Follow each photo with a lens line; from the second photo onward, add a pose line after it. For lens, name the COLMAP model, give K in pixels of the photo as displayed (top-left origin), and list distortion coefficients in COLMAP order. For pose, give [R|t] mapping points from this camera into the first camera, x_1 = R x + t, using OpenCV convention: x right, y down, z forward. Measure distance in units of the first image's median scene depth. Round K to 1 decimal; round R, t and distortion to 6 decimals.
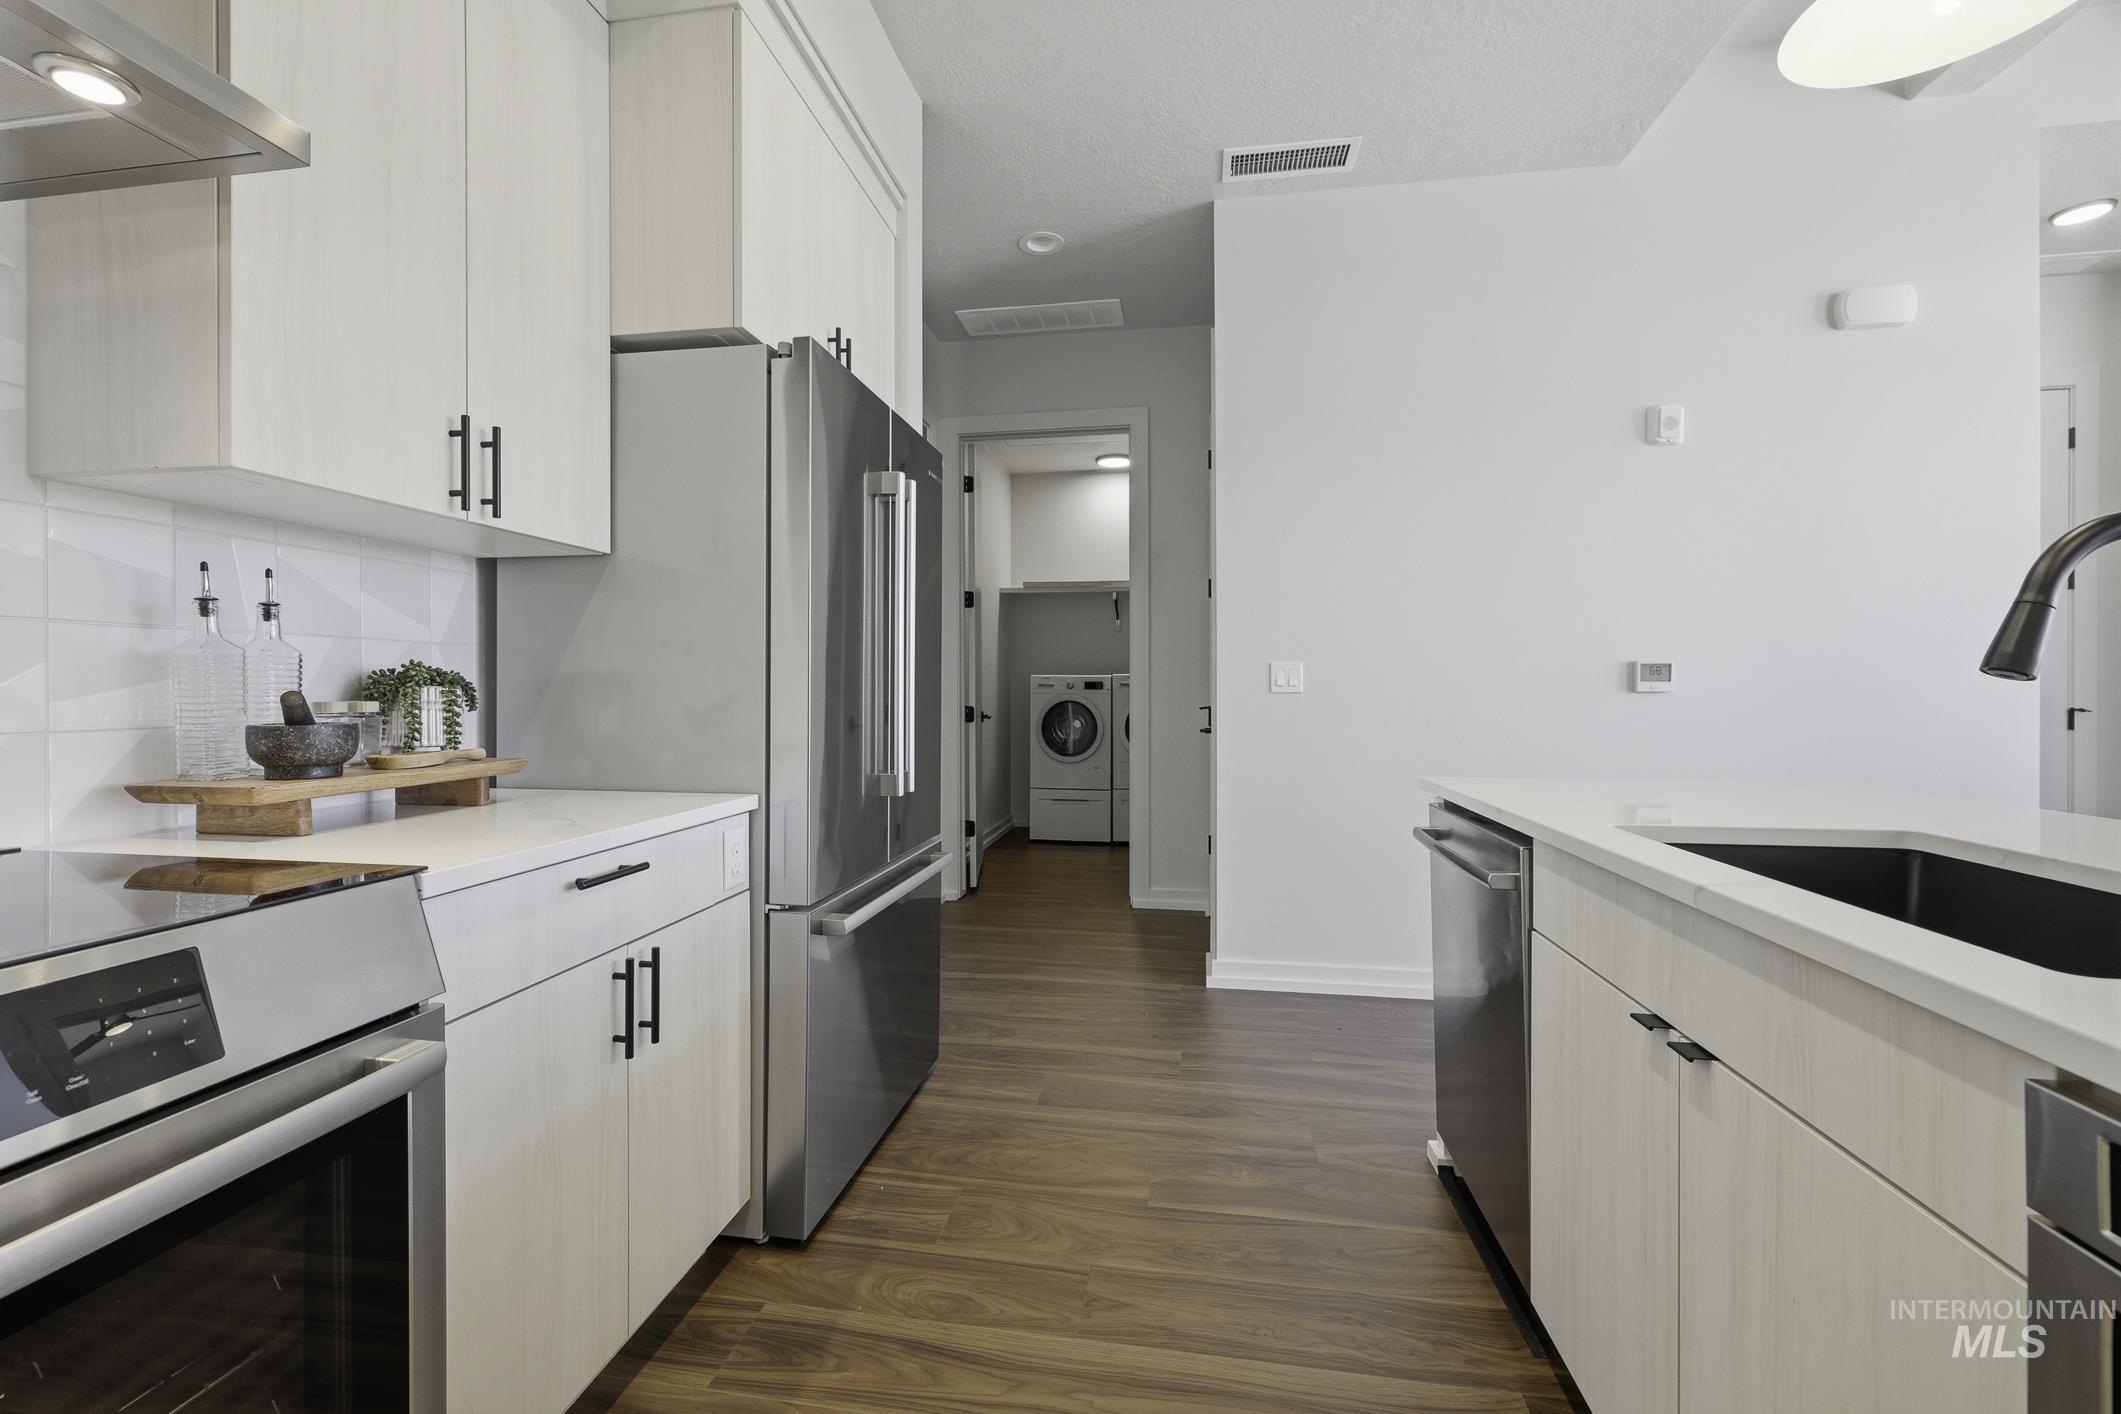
lens RADIAL K [[909.1, 0, 1072.5], [0, 909.1, 694.3], [0, 0, 1]] dist [-0.001211, 0.000410]
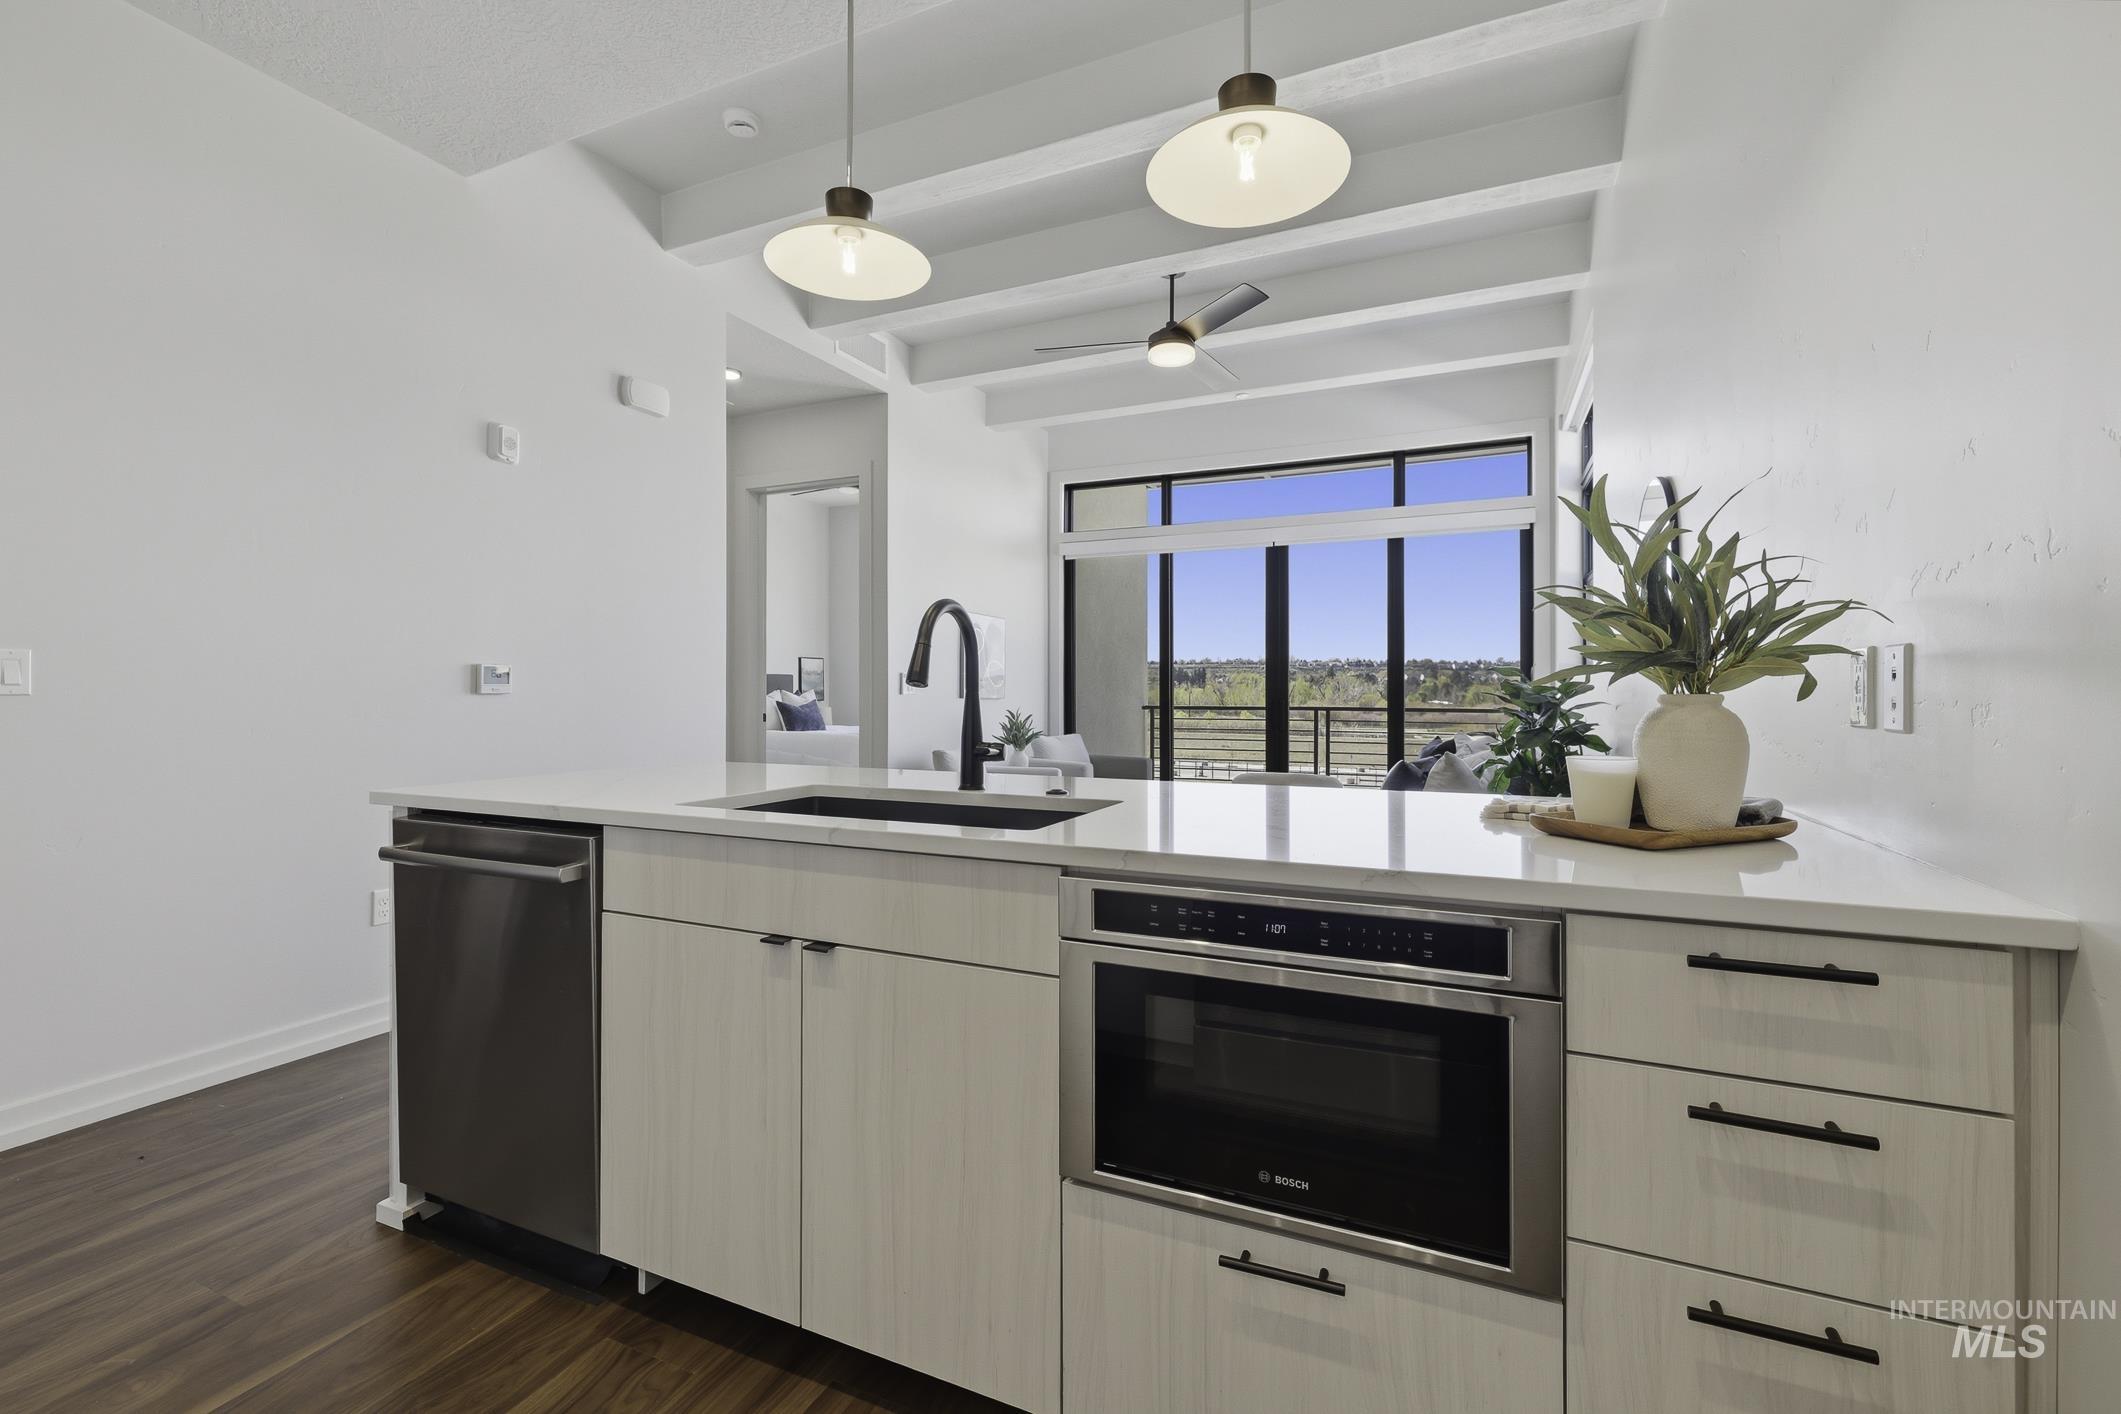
lens RADIAL K [[909.1, 0, 1058.4], [0, 909.1, 690.2], [0, 0, 1]] dist [-0.001211, 0.000410]
pose [[0.256733, 0.001986, 0.966480, -0.288037], [0.004738, 0.999983, -0.003314, -0.000064], [-0.966471, 0.005430, 0.256719, 0.132721]]
